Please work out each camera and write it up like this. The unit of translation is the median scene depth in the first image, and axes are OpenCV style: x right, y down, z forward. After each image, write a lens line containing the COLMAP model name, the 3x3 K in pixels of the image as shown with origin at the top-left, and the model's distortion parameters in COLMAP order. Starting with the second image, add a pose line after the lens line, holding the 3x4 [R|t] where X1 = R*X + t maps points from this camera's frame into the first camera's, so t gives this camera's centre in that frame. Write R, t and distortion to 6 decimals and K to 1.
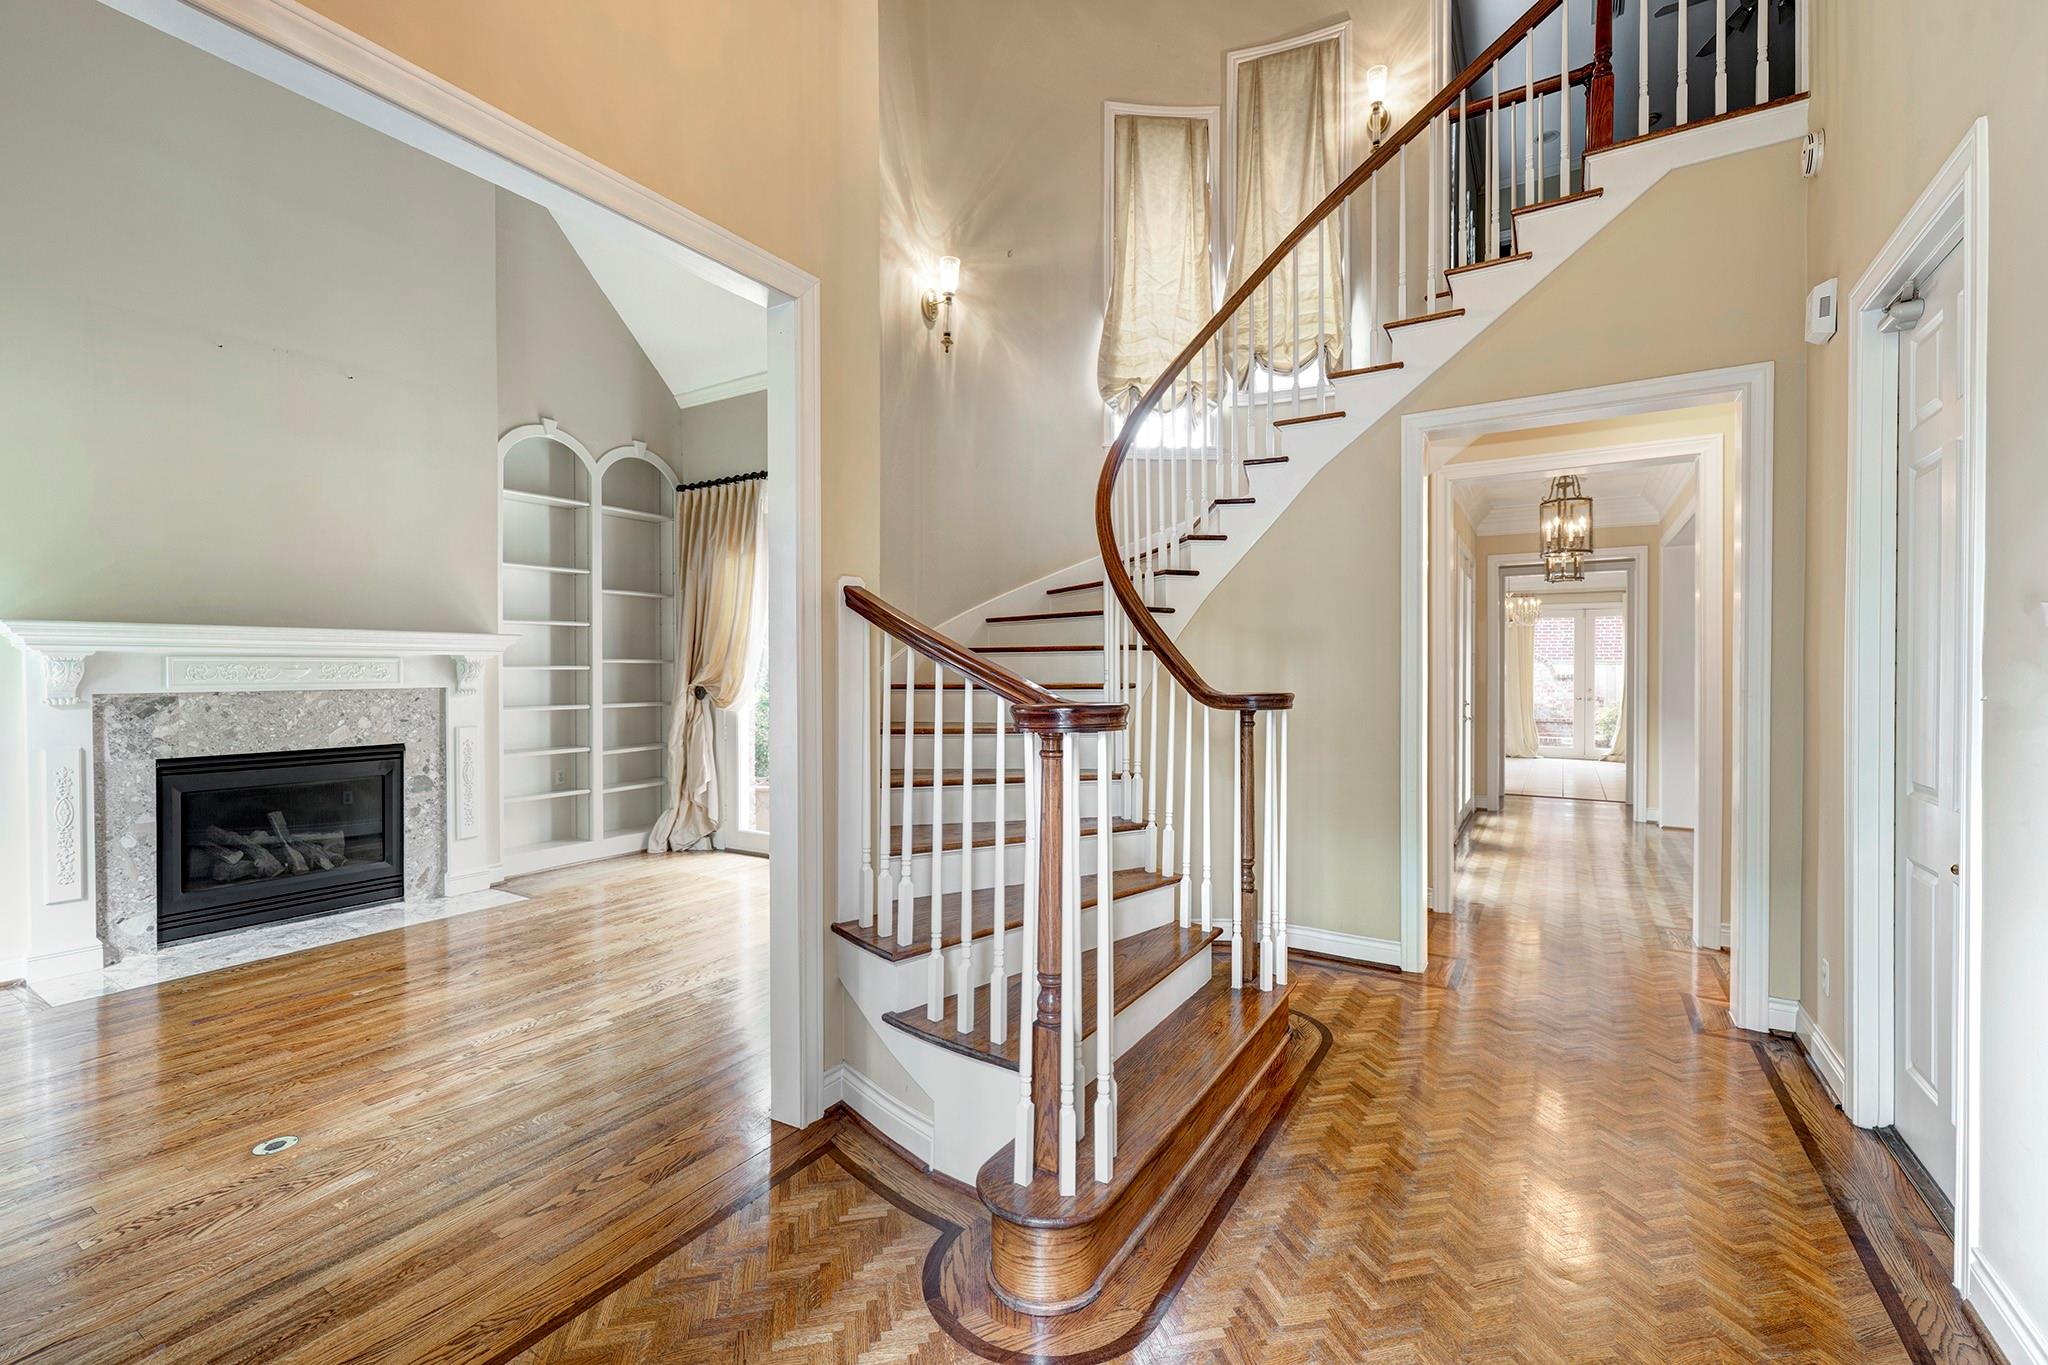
lens RADIAL K [[879.0, 0, 1022.0], [0, 879.0, 681.0], [0, 0, 1]] dist [0.000720, -0.000309]
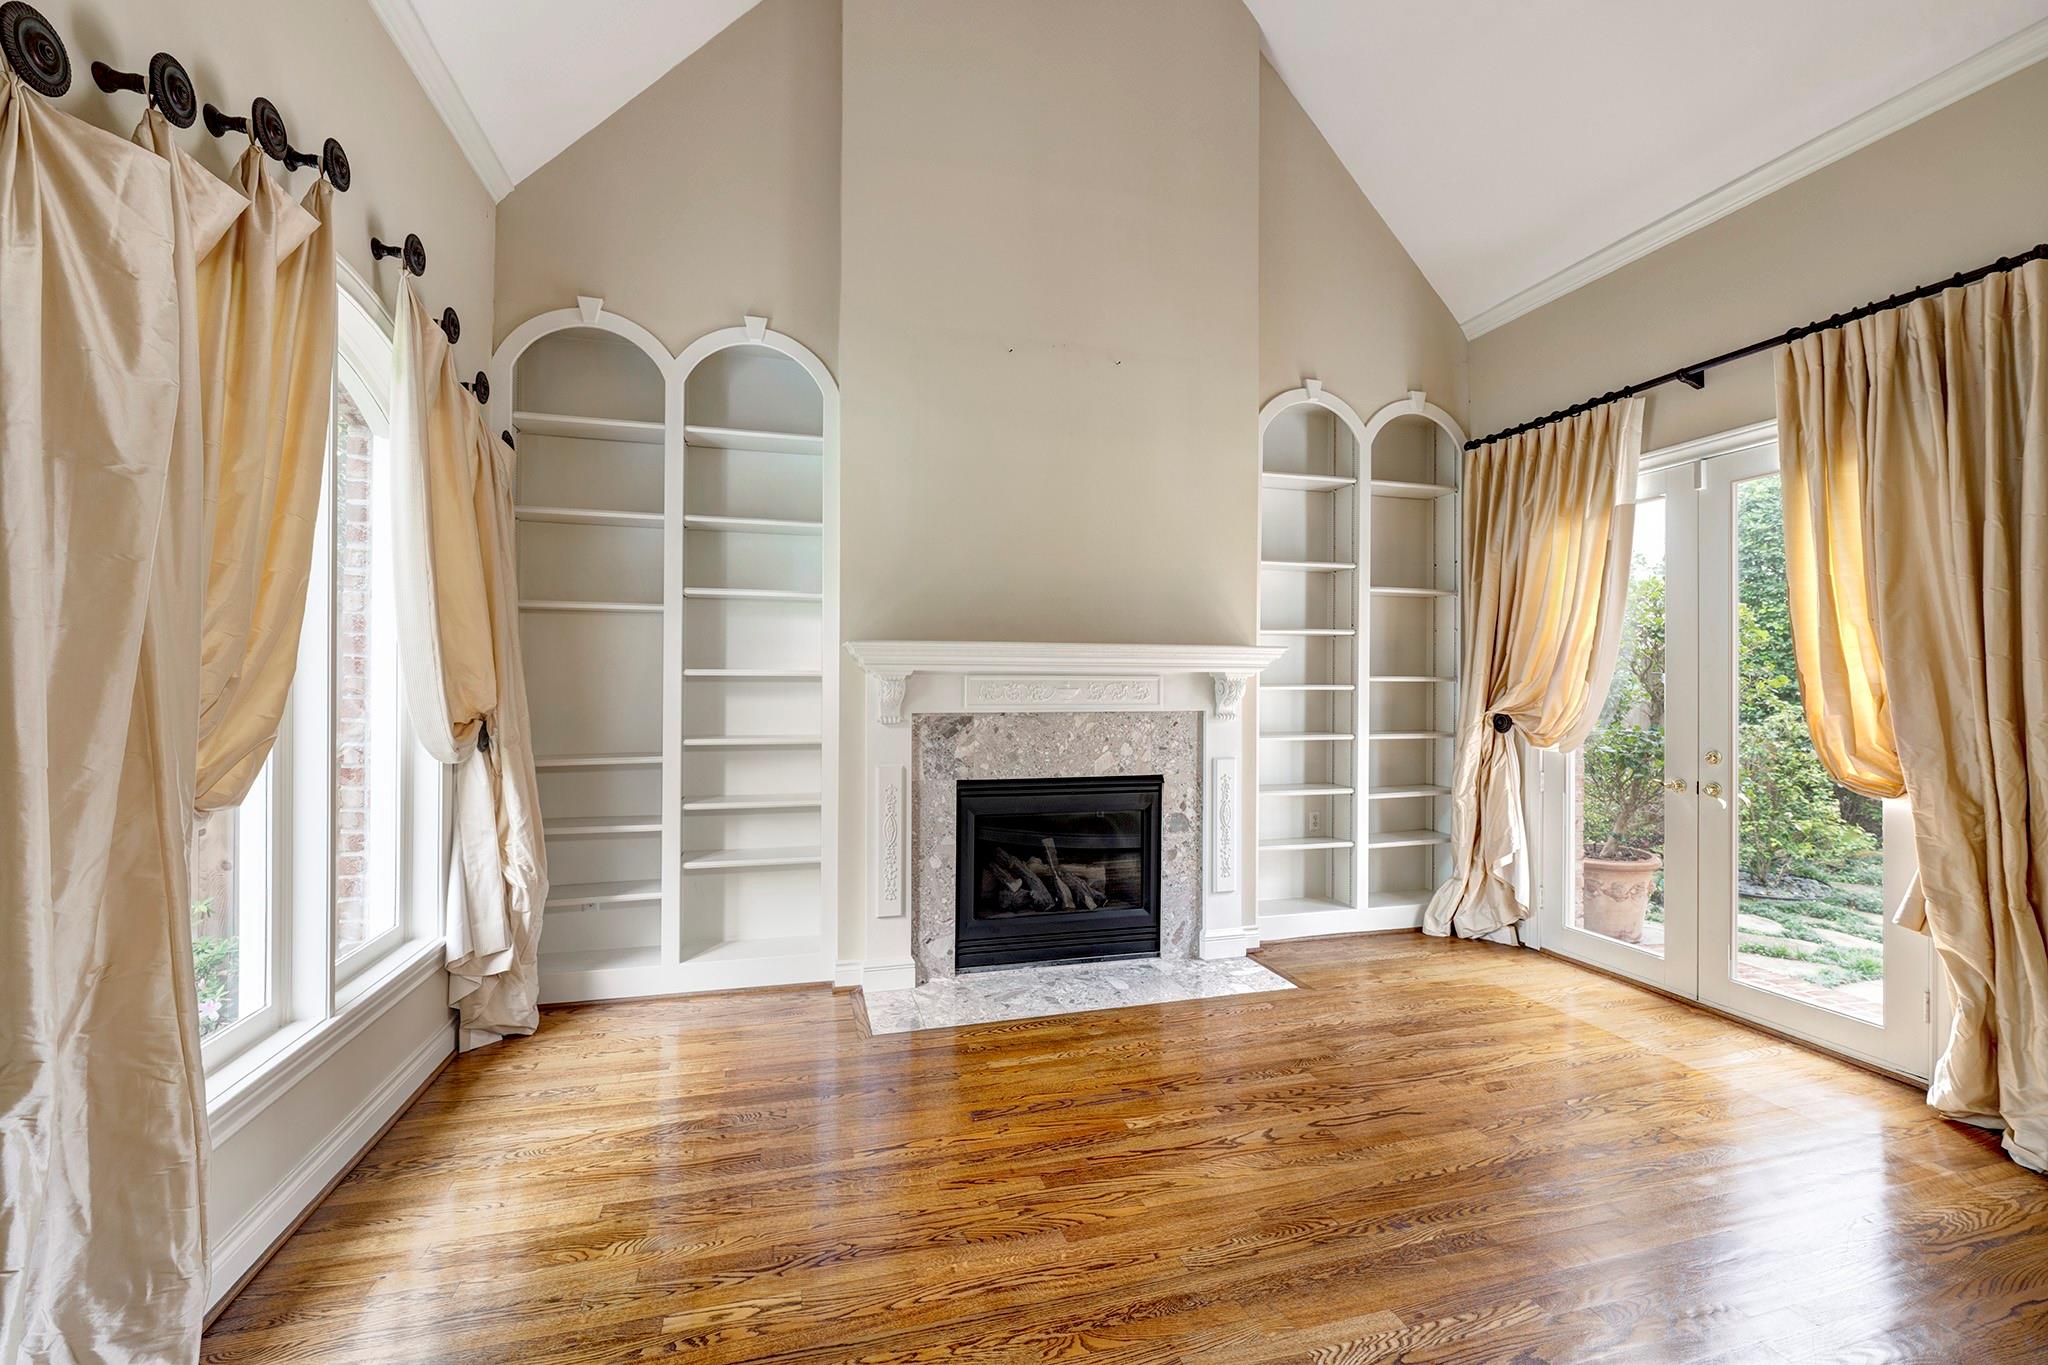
lens RADIAL K [[879.0, 0, 1023.3], [0, 879.0, 684.0], [0, 0, 1]] dist [0.000720, -0.000309]
pose [[0.746321, 0.004176, -0.665573, -0.225508], [-0.013745, 0.999864, -0.009139, -0.008180], [0.665444, 0.015969, 0.746277, 0.256998]]
